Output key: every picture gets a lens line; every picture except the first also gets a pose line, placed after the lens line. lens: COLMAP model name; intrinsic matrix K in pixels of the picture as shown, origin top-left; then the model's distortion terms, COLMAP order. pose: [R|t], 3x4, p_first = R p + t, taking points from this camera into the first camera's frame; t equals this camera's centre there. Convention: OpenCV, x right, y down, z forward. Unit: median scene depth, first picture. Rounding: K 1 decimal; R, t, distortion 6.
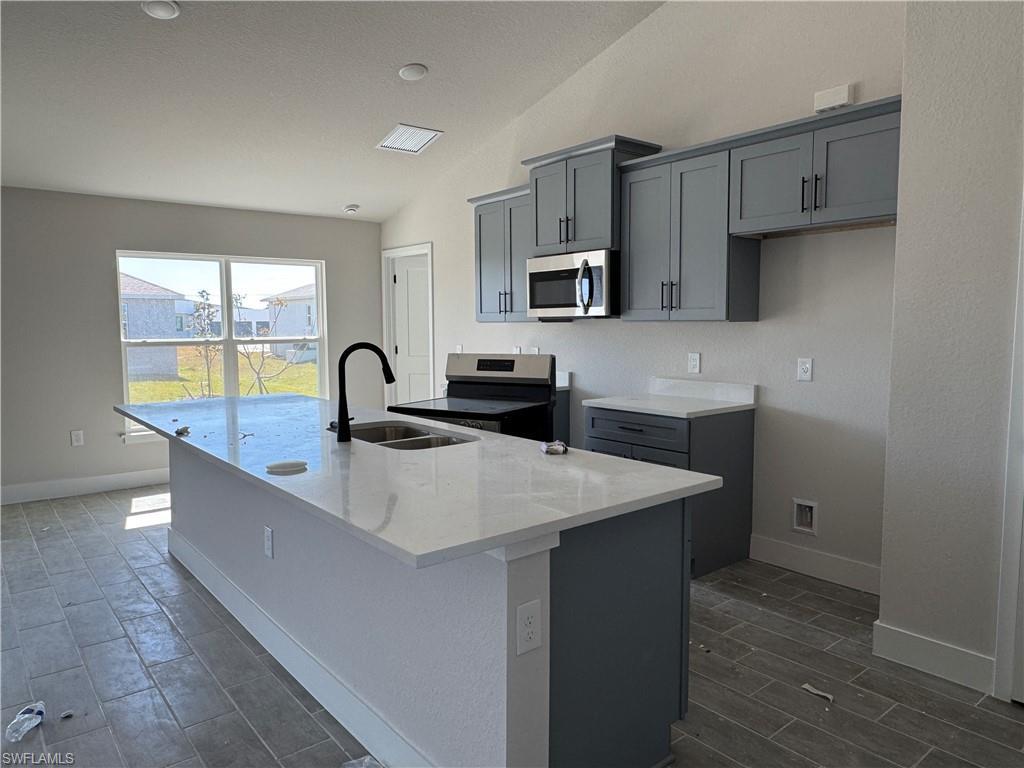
lens RADIAL K [[693.4, 0, 513.7], [0, 693.4, 385.1], [0, 0, 1]] dist [-0.005861, -0.005836]
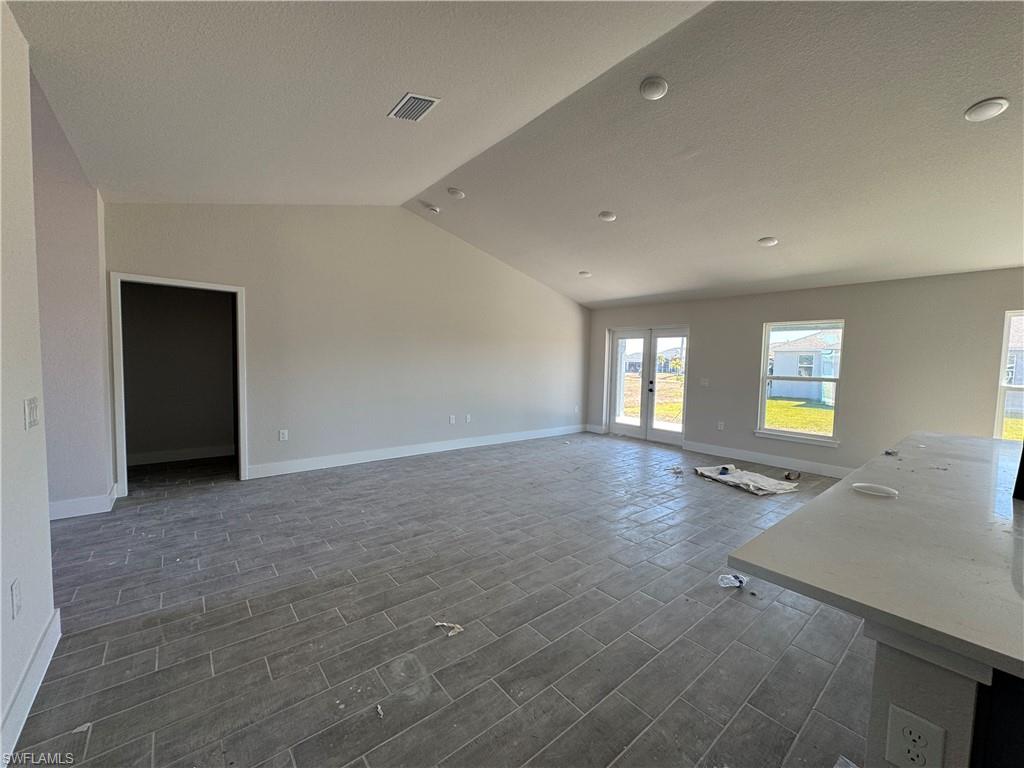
lens RADIAL K [[406.8, 0, 512.5], [0, 406.8, 385.4], [0, 0, 1]] dist [-0.002736, -0.000617]
pose [[0.005351, 0.067128, -0.997730, 0.177479], [-0.111339, 0.991581, 0.066117, -0.019000], [0.993768, 0.110732, 0.012780, 0.181297]]
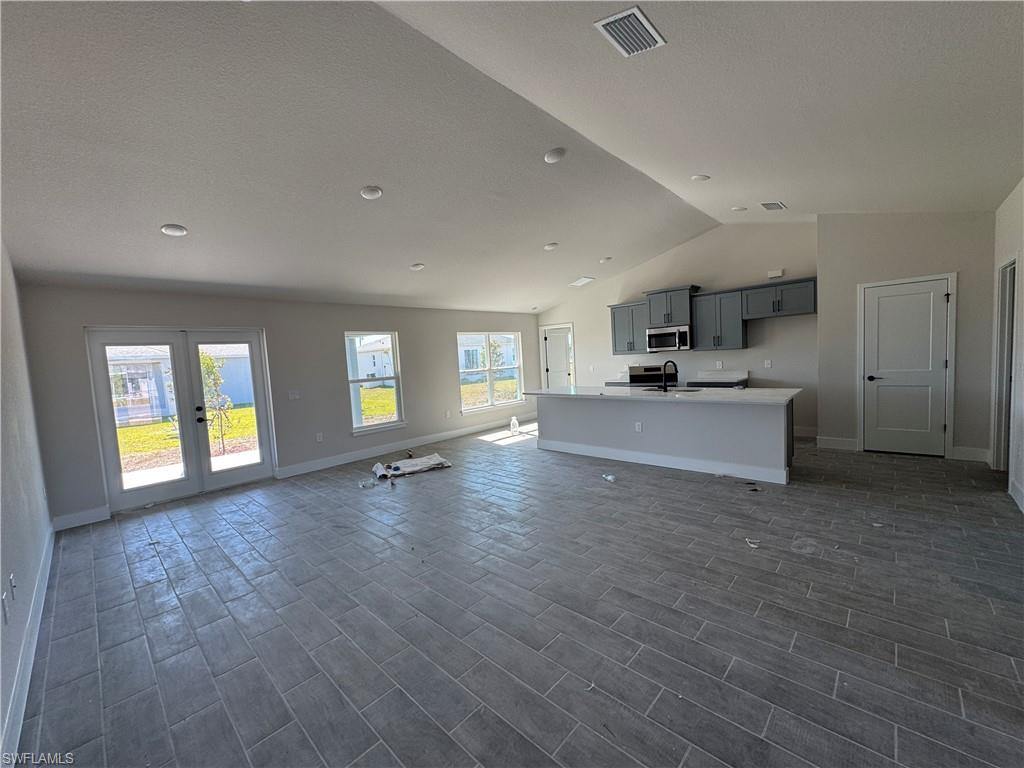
lens RADIAL K [[406.8, 0, 516.8], [0, 406.8, 383.5], [0, 0, 1]] dist [-0.002736, -0.000617]
pose [[0.989402, -0.059759, 0.132335, -0.722083], [0.063357, 0.997723, -0.023141, 0.027076], [-0.130651, 0.031280, 0.990935, -0.469716]]
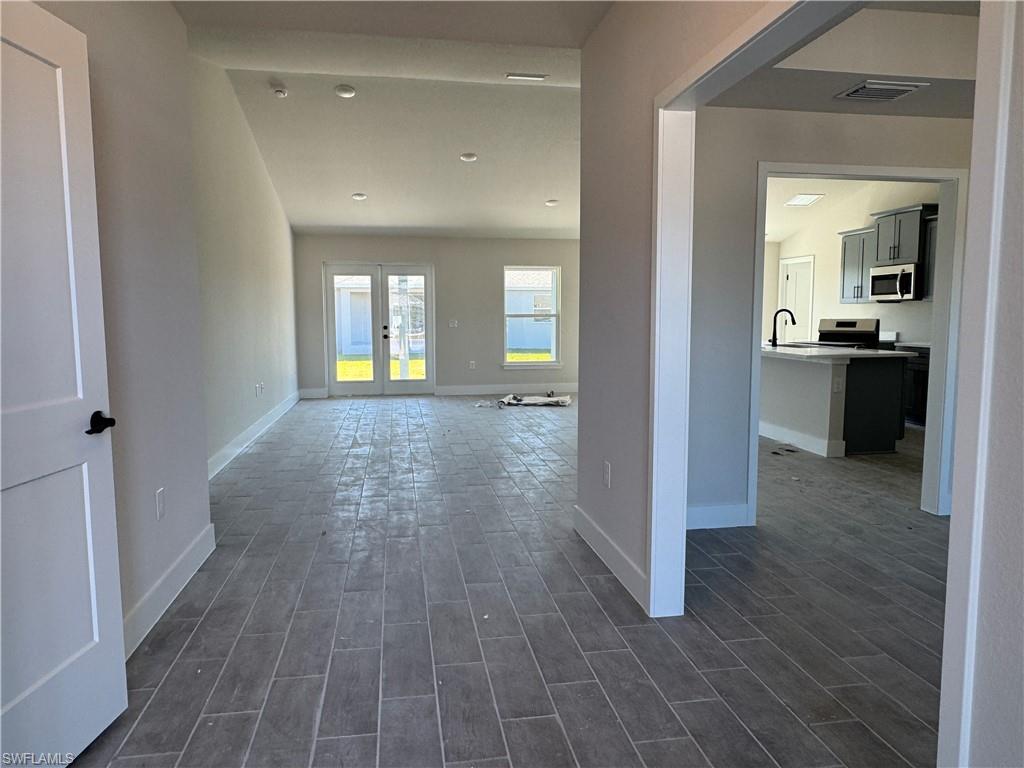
lens RADIAL K [[693.4, 0, 508.9], [0, 693.4, 385.0], [0, 0, 1]] dist [-0.005861, -0.005836]
pose [[0.866541, 0.055699, -0.495988, 0.120964], [-0.047282, 0.998445, 0.029518, 0.122388], [0.496861, -0.002127, 0.867828, -1.109224]]
